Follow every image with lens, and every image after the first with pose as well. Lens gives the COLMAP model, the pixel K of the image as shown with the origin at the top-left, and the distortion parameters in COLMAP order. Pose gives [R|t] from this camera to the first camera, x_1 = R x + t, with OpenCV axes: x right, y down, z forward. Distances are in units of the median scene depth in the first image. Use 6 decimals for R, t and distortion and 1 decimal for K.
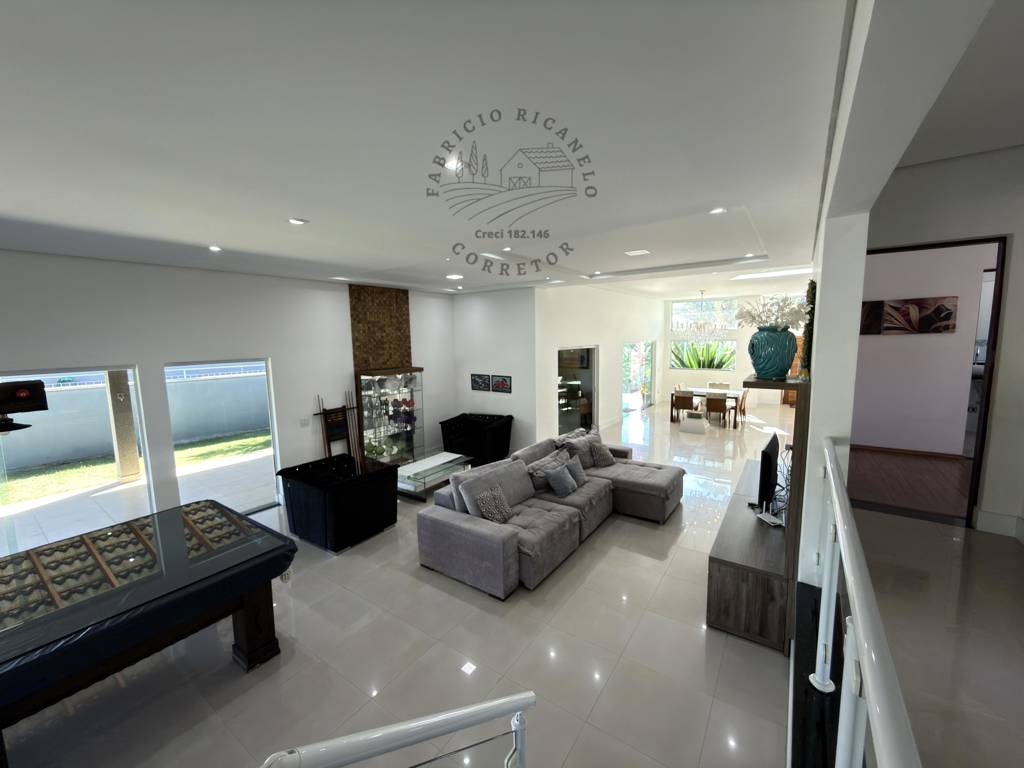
lens RADIAL K [[409.3, 0, 513.0], [0, 409.3, 383.5], [0, 0, 1]] dist [-0.000857, 0.000280]
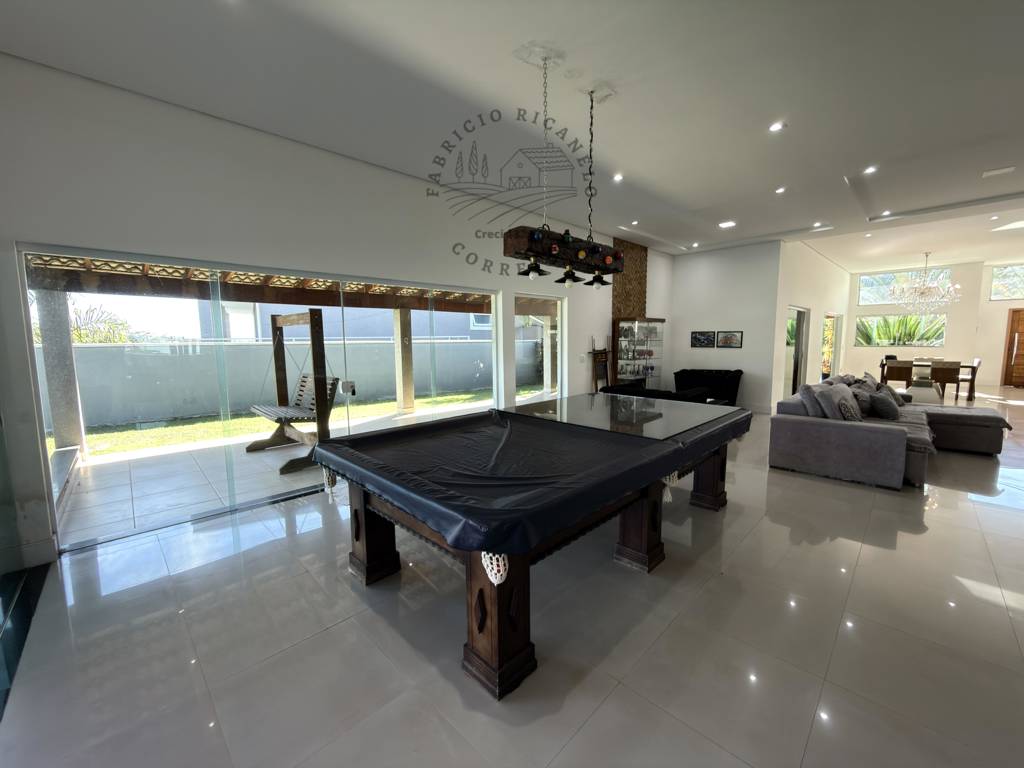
lens RADIAL K [[409.3, 0, 511.1], [0, 409.3, 383.7], [0, 0, 1]] dist [-0.000857, 0.000280]
pose [[0.983650, 0.027899, -0.177919, -0.381238], [-0.029128, 0.999566, -0.004301, 0.131956], [0.177722, 0.009413, 0.984036, -0.103185]]
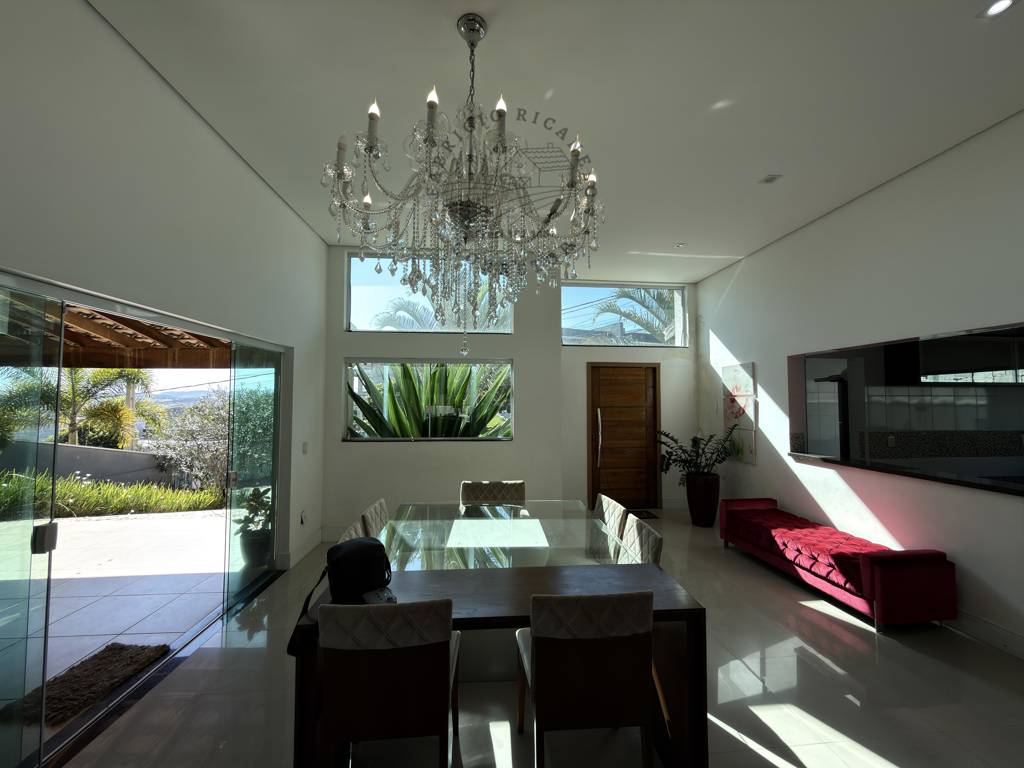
lens RADIAL K [[409.3, 0, 510.3], [0, 409.3, 379.0], [0, 0, 1]] dist [-0.000857, 0.000280]
pose [[0.767130, 0.055272, 0.639106, 0.467005], [0.058457, 0.986113, -0.155450, -0.045121], [-0.638822, 0.156611, 0.753246, 1.123214]]
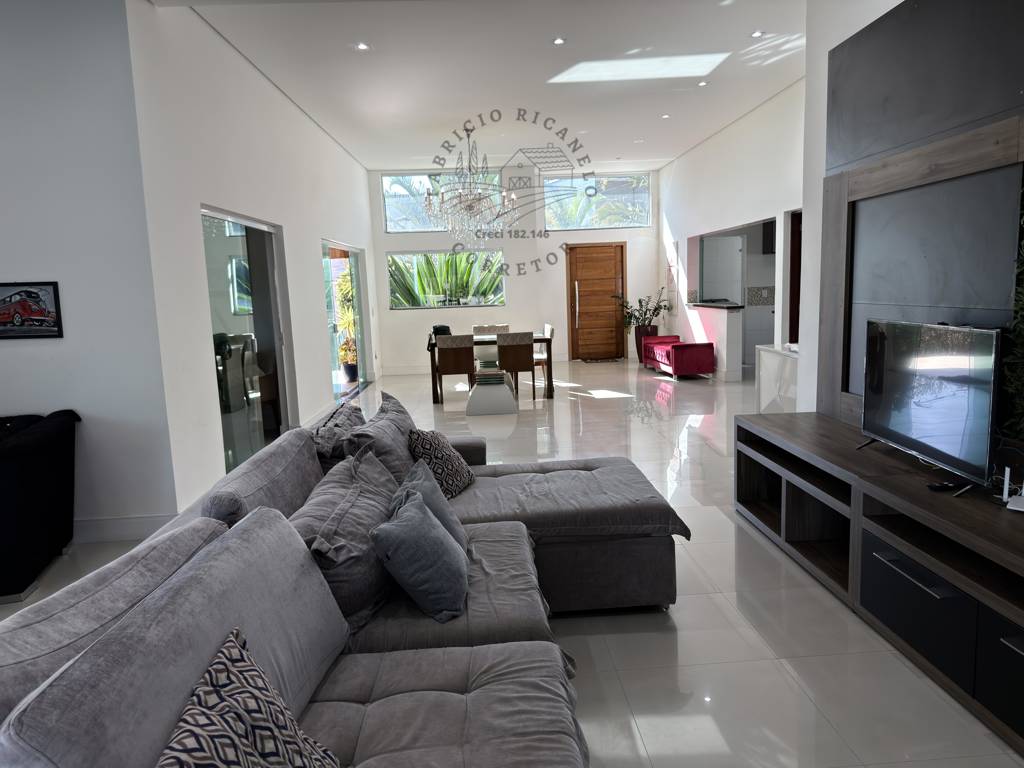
lens RADIAL K [[715.6, 0, 506.1], [0, 715.6, 385.0], [0, 0, 1]] dist [0.066360, -0.018543]
pose [[0.797368, -0.095551, 0.595882, -0.068717], [0.095008, 0.994949, 0.032409, 0.071698], [-0.595968, 0.030772, 0.802418, 0.360745]]
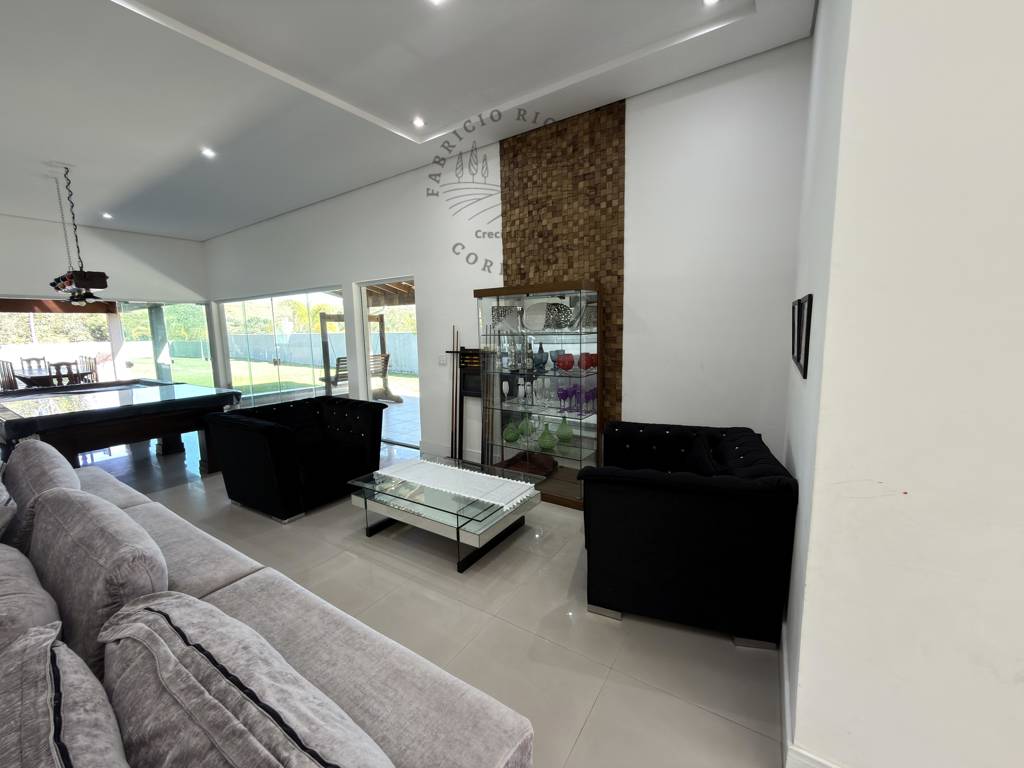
lens RADIAL K [[409.3, 0, 511.3], [0, 409.3, 384.4], [0, 0, 1]] dist [-0.000857, 0.000280]
pose [[0.027373, 0.154863, -0.987557, 0.192907], [-0.095459, 0.983817, 0.151631, 0.008069], [0.995057, 0.090120, 0.041713, 0.836755]]
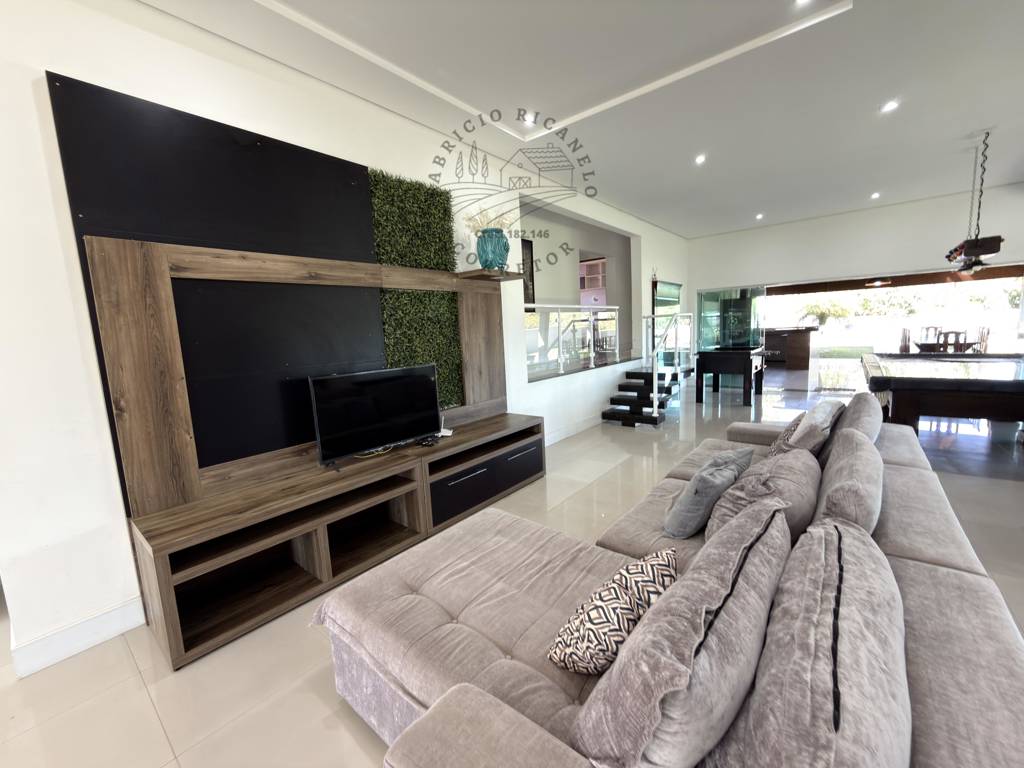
lens RADIAL K [[409.3, 0, 511.2], [0, 409.3, 382.0], [0, 0, 1]] dist [-0.000857, 0.000280]
pose [[-0.994256, 0.059783, 0.088775, 0.185846], [0.079484, 0.967913, 0.238385, 0.002661], [-0.071675, 0.244072, -0.967105, 0.884692]]
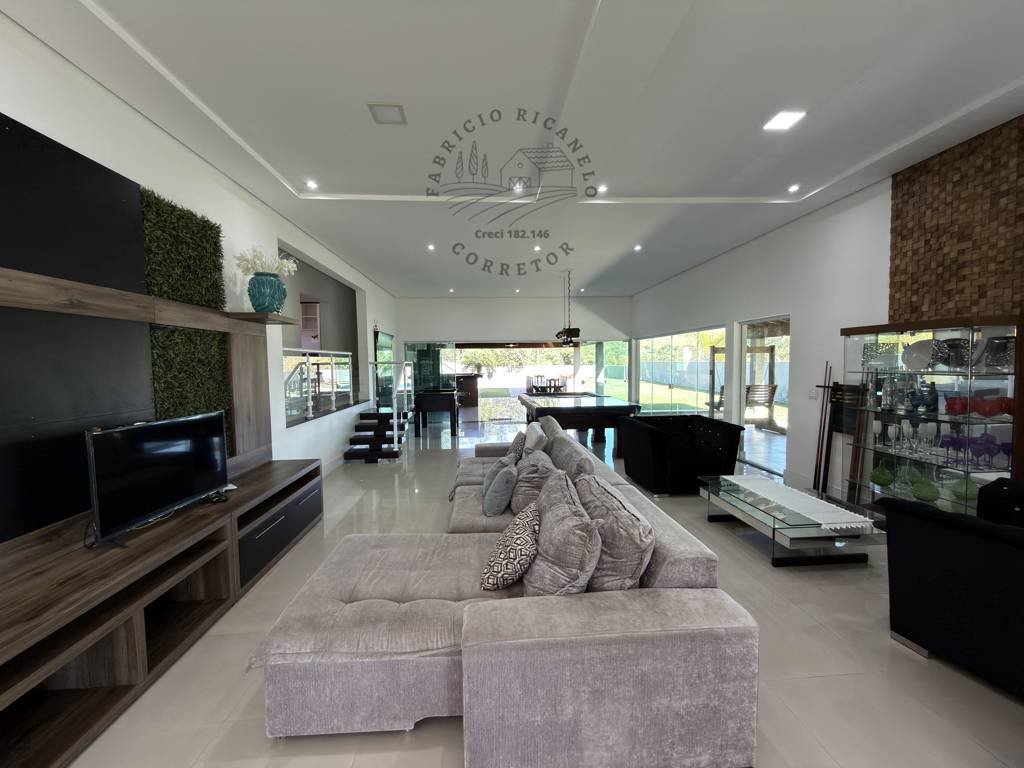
lens RADIAL K [[409.3, 0, 510.7], [0, 409.3, 383.9], [0, 0, 1]] dist [-0.000857, 0.000280]
pose [[-0.778420, 0.065636, -0.624303, 0.324709], [-0.041927, 0.986862, 0.156032, -0.017040], [0.626342, 0.147633, -0.765441, 0.938086]]
